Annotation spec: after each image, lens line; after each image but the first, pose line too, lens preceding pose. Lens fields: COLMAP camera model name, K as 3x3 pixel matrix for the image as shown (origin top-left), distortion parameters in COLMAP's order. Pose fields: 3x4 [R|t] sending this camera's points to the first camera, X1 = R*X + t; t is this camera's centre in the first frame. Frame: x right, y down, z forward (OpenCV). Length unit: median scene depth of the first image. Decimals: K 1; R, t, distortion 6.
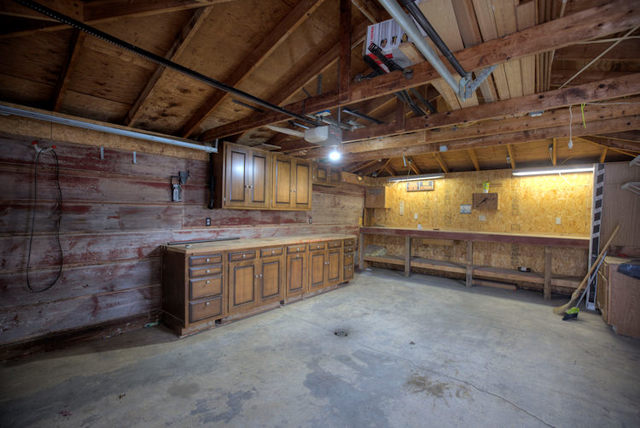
lens RADIAL K [[288.3, 0, 320.3], [0, 288.3, 213.8], [0, 0, 1]] dist [-0.031595, 0.003923]
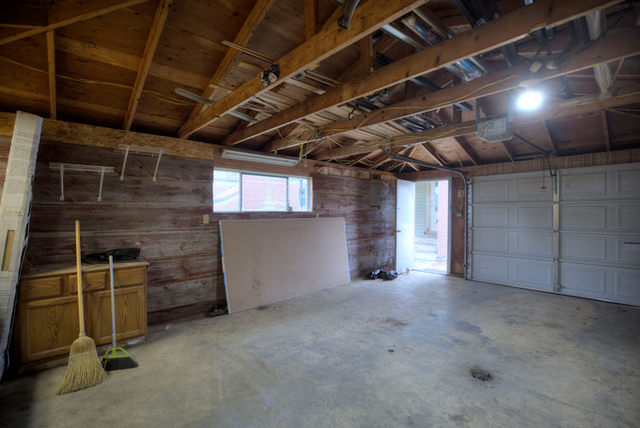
lens RADIAL K [[288.3, 0, 319.7], [0, 288.3, 213.5], [0, 0, 1]] dist [-0.031595, 0.003923]
pose [[-0.989453, -0.022245, 0.143133, 0.479800], [-0.020243, 0.999676, 0.015432, -0.001593], [-0.143430, 0.012372, -0.989583, 2.183439]]
